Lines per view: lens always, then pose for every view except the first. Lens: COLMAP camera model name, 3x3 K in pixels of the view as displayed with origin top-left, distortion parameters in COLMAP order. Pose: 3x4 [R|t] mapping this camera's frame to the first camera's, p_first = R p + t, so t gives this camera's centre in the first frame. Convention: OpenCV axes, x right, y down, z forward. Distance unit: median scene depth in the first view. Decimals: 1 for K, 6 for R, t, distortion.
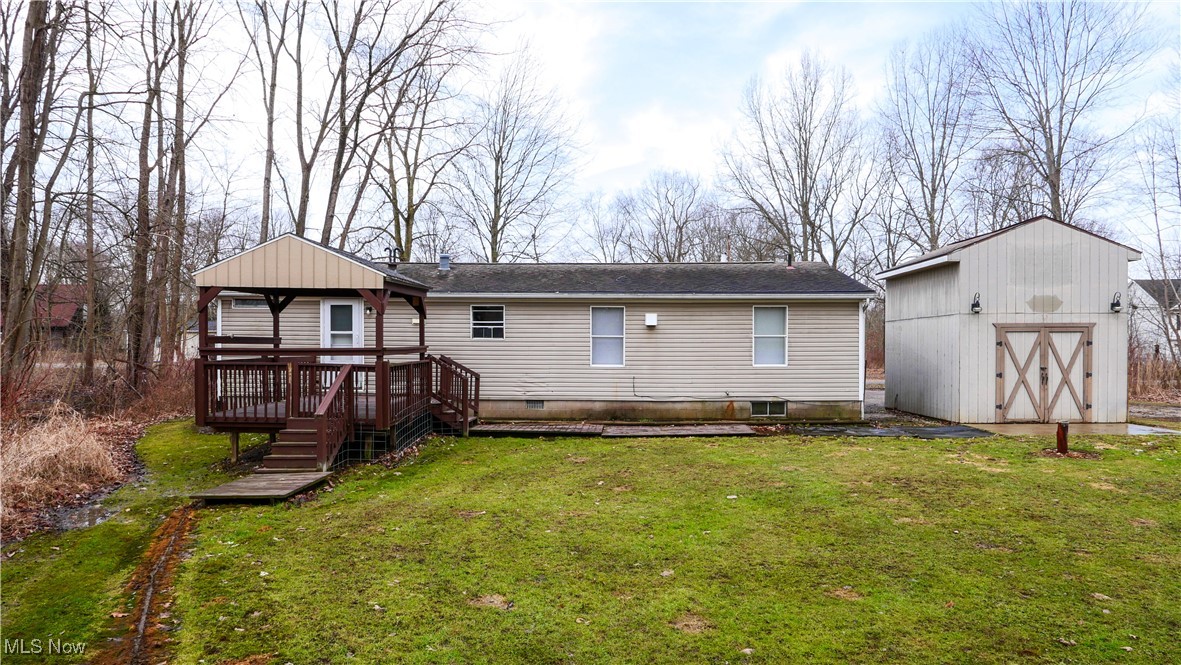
lens RADIAL K [[800.4, 0, 587.6], [0, 800.4, 390.6], [0, 0, 1]] dist [0.018086, -0.000308]
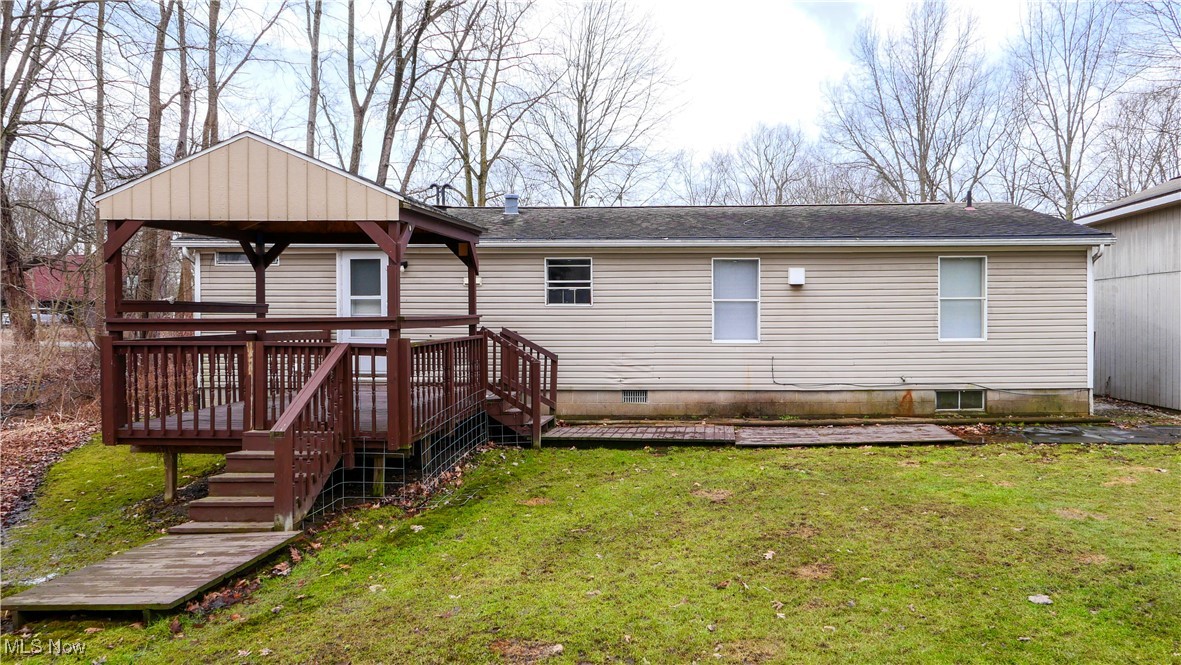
lens RADIAL K [[805.0, 0, 624.1], [0, 805.0, 334.3], [0, 0, 1]] dist [-0.002542, -0.000431]
pose [[0.998352, -0.006373, -0.057027, -0.032792], [0.004260, 0.999303, -0.037099, -0.011110], [0.057224, 0.036795, 0.997683, 0.272096]]
